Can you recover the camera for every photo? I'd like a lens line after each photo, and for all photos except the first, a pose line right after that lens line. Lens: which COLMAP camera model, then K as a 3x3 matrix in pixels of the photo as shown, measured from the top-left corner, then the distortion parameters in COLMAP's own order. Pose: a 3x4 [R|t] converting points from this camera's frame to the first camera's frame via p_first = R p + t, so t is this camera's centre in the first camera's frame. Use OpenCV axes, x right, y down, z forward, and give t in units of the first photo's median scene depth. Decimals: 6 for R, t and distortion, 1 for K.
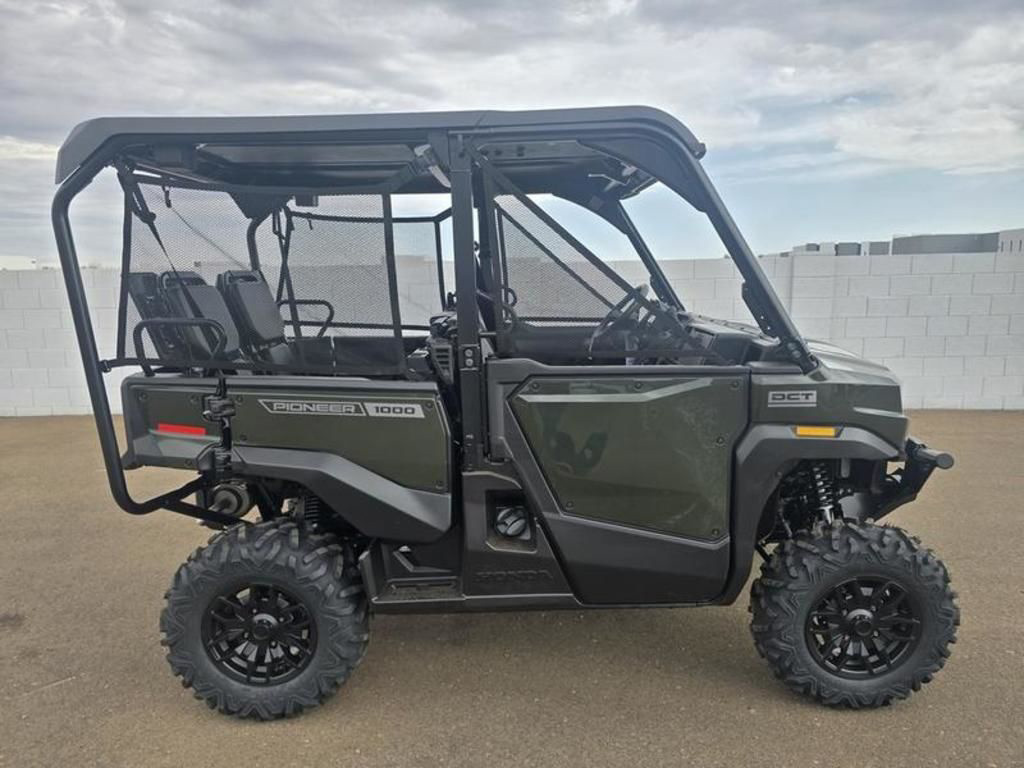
lens RADIAL K [[686.5, 0, 512.9], [0, 686.5, 386.4], [0, 0, 1]] dist [-0.041839, 0.084638]
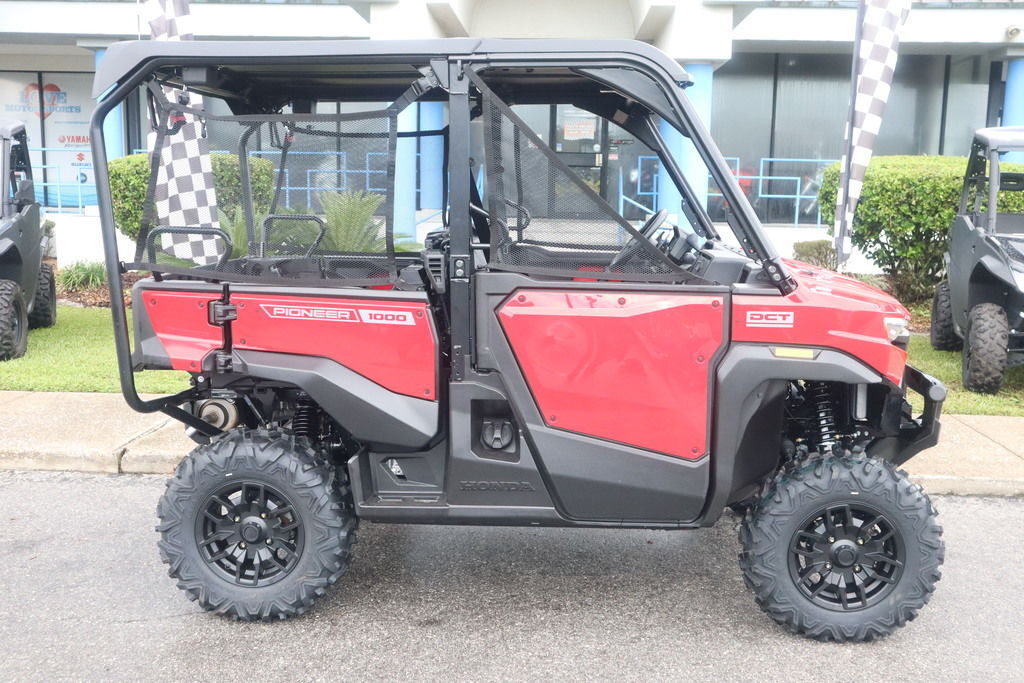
lens RADIAL K [[1088.0, 0, 512.3], [0, 1088.0, 380.9], [0, 0, 1]] dist [-0.327213, 0.803013]
pose [[0.997759, 0.037749, -0.055252, 0.106875], [-0.037405, 0.999274, 0.007256, 0.107926], [0.055486, -0.005173, 0.998446, -0.603798]]
